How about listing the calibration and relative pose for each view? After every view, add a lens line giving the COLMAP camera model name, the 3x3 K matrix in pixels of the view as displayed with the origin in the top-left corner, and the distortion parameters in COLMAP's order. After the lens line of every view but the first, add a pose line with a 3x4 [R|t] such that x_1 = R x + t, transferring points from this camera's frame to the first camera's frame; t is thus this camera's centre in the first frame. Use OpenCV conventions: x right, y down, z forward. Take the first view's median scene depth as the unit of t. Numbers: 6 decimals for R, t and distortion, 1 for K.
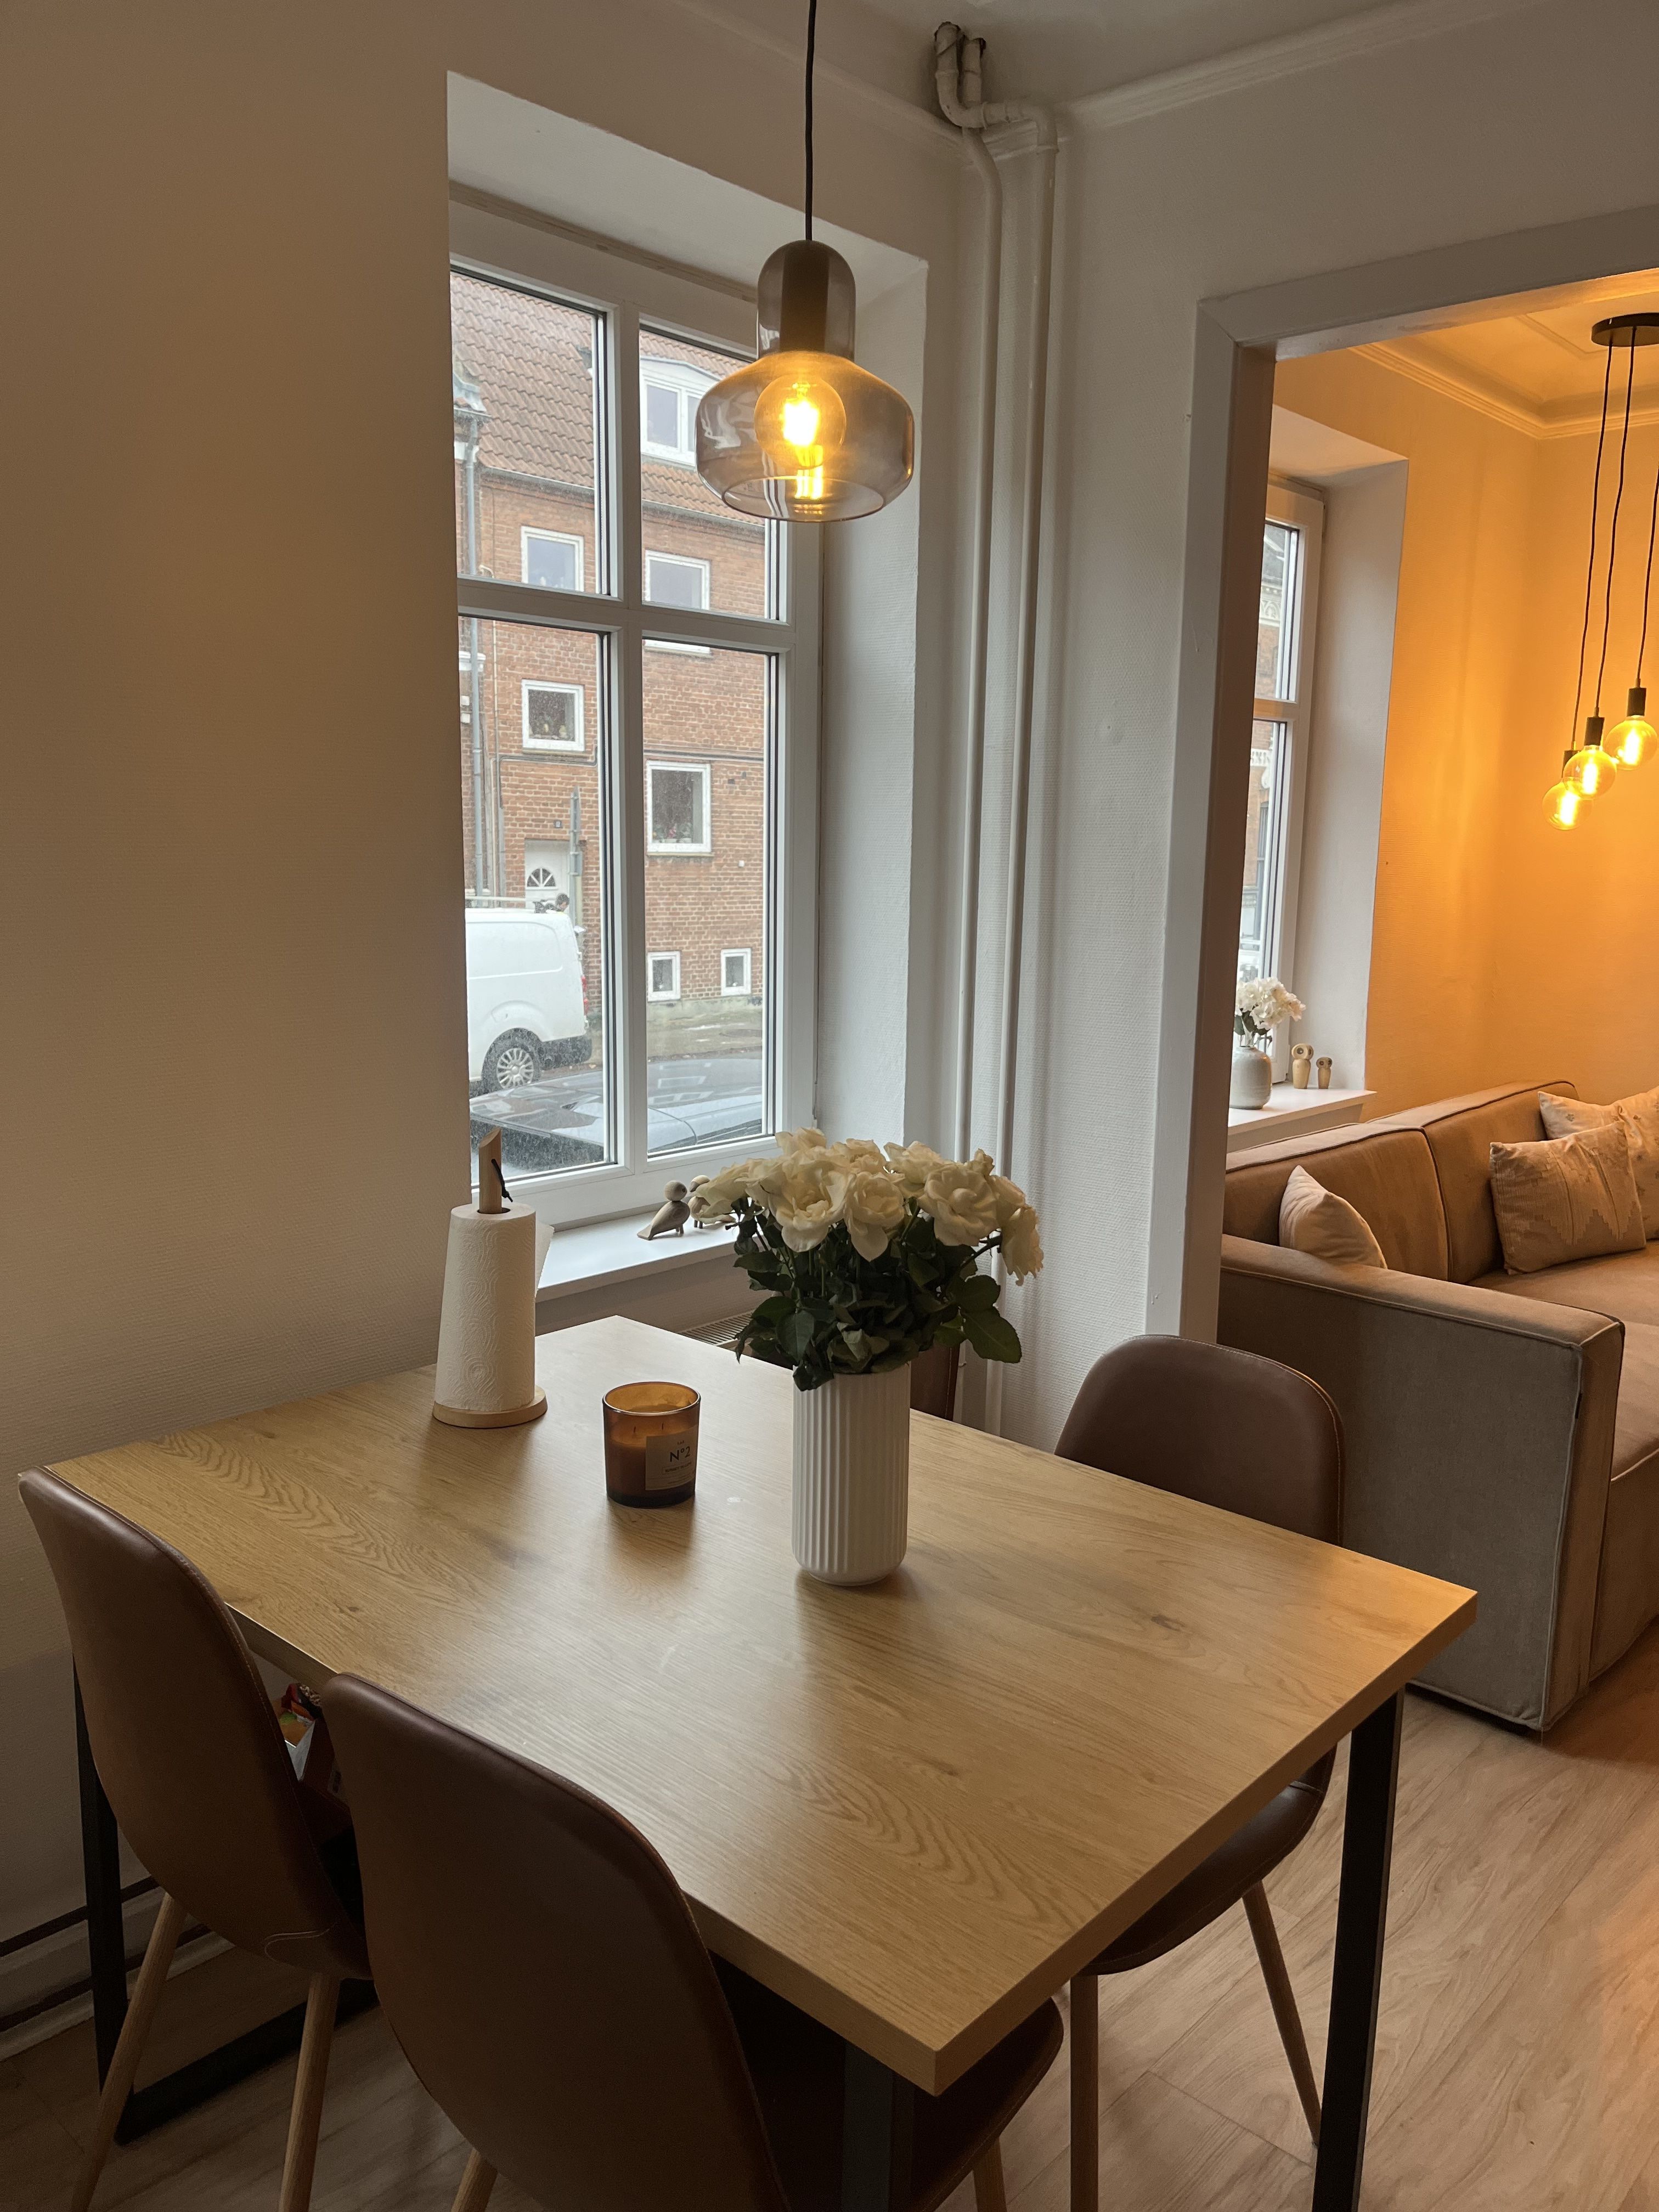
lens RADIAL K [[1687.6, 0, 829.5], [0, 1687.6, 1106.0], [0, 0, 1]] dist [0.081665, -0.102895]
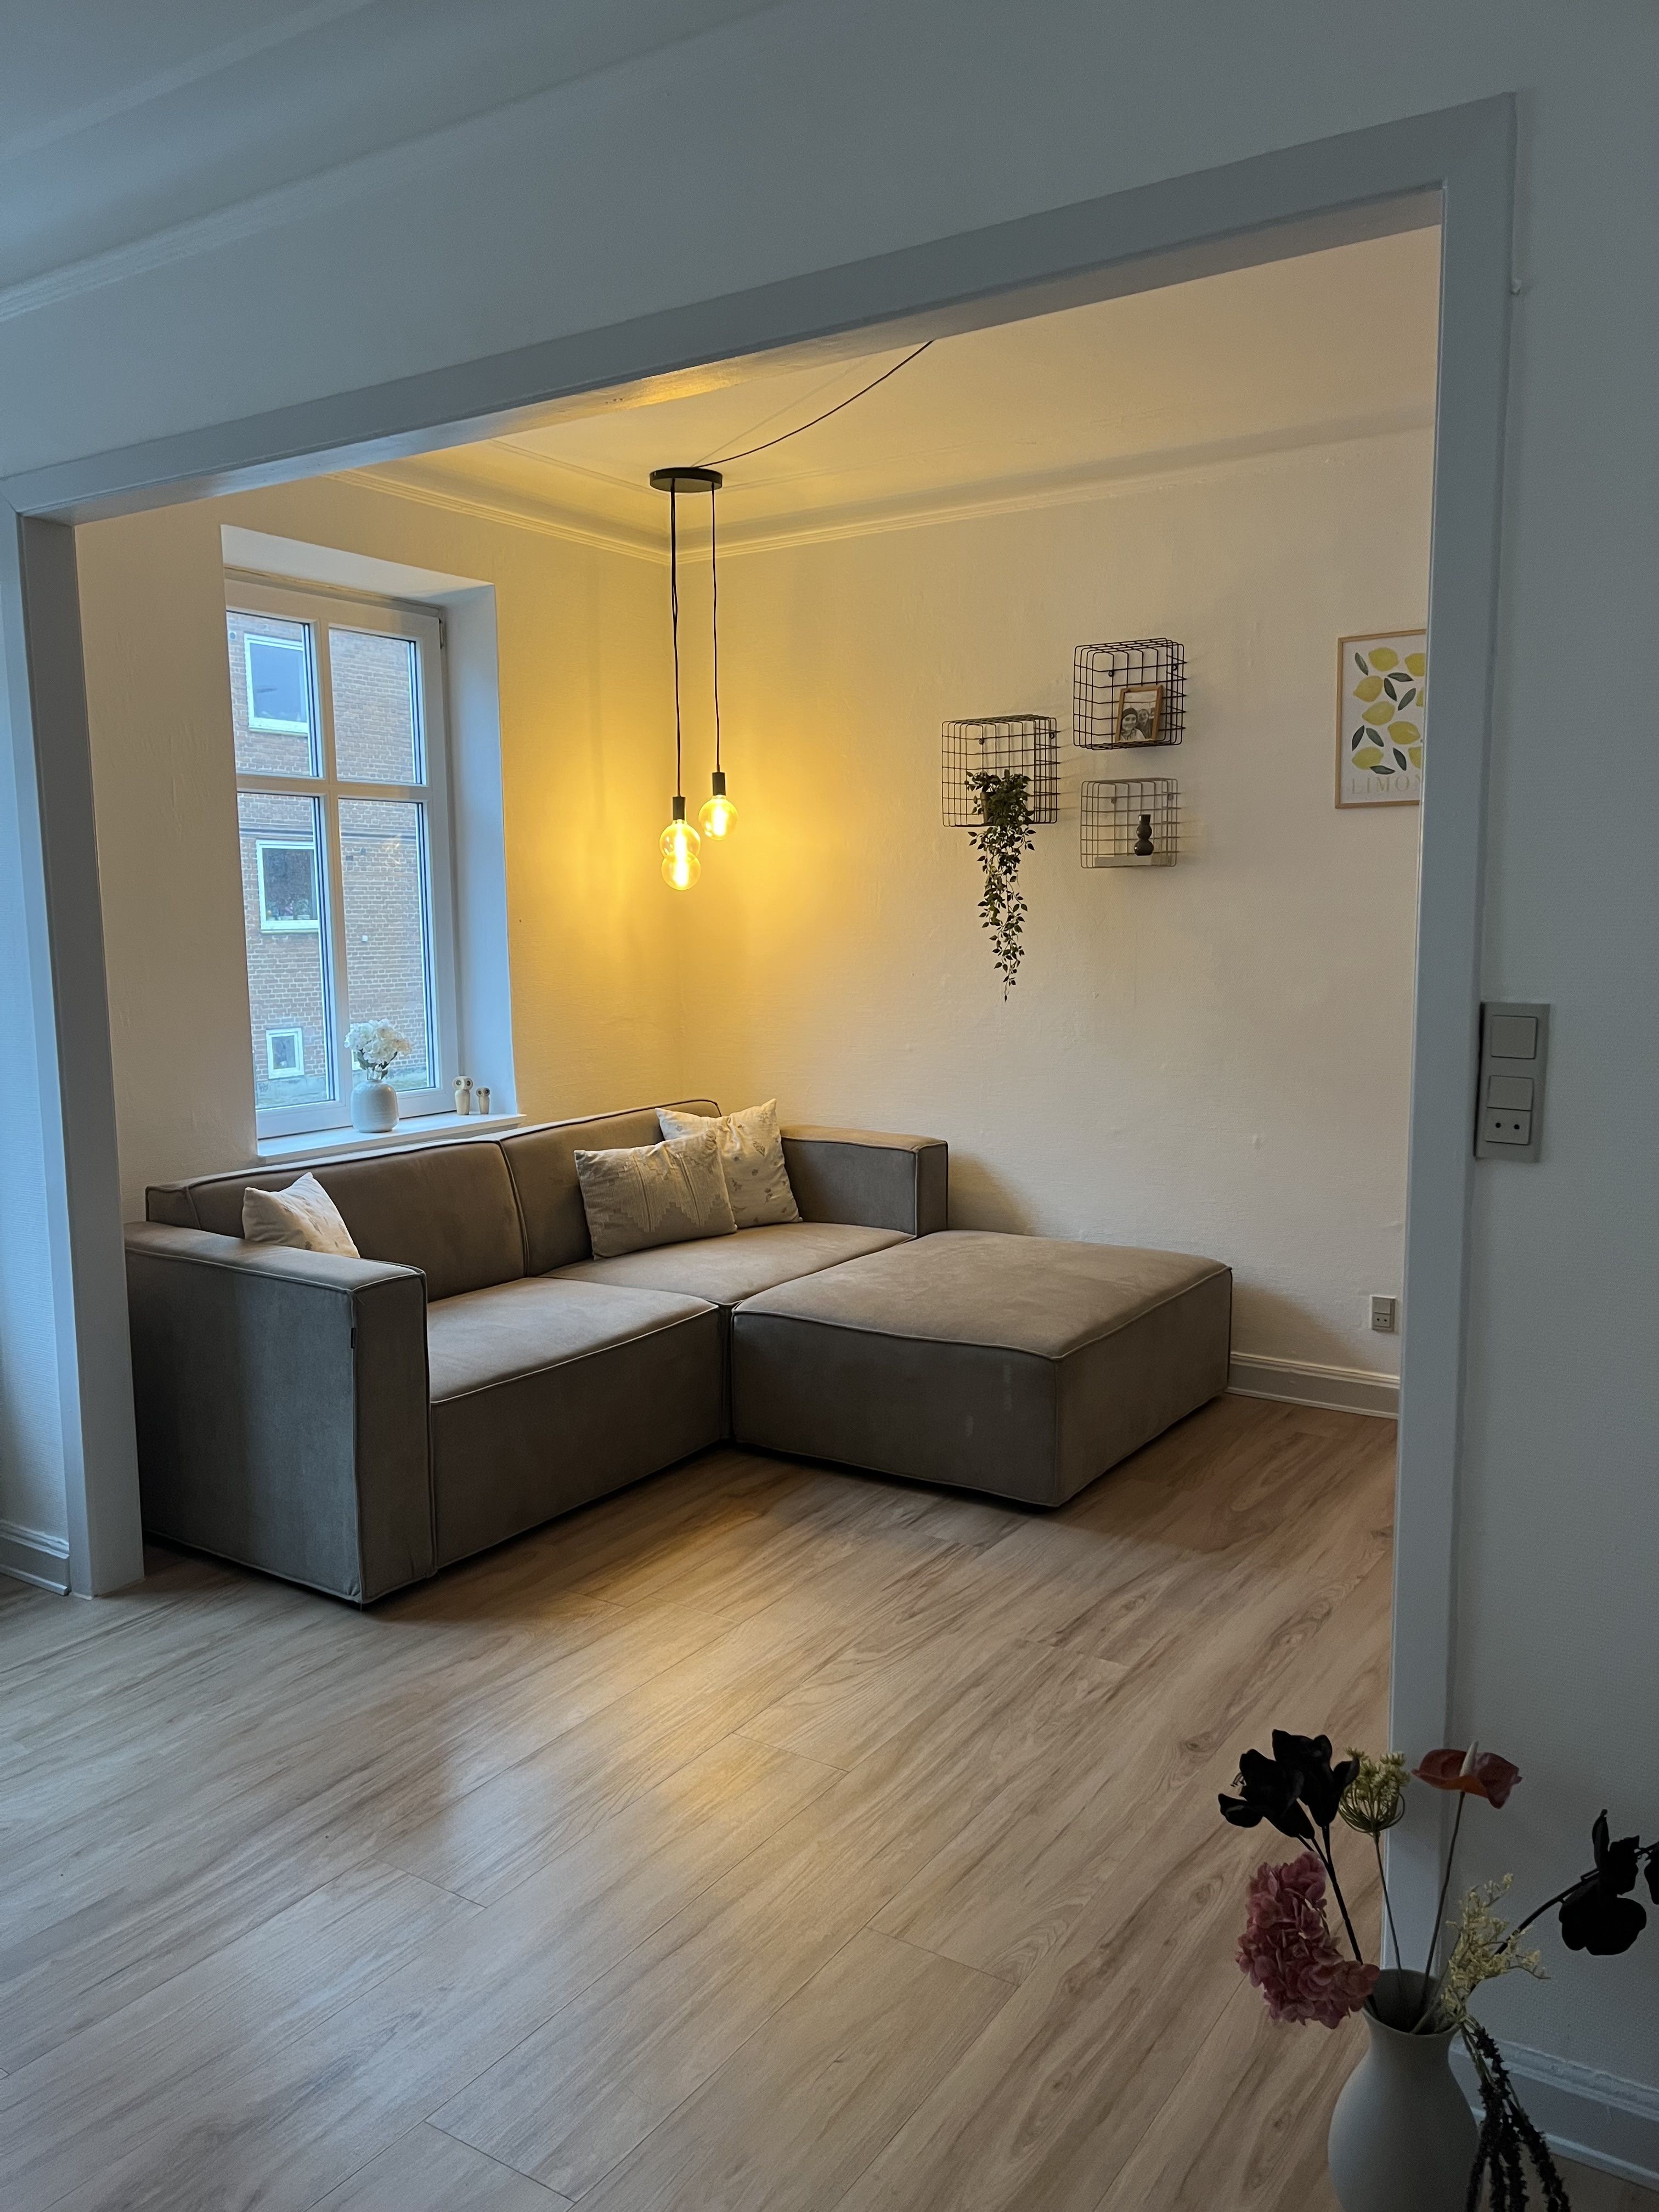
lens RADIAL K [[1687.6, 0, 829.5], [0, 1687.6, 1106.0], [0, 0, 1]] dist [0.081665, -0.102895]
pose [[0.988124, -0.044826, 0.146972, 0.365405], [0.050780, 0.998024, -0.037010, 0.040292], [-0.145022, 0.044034, 0.988448, -0.187351]]
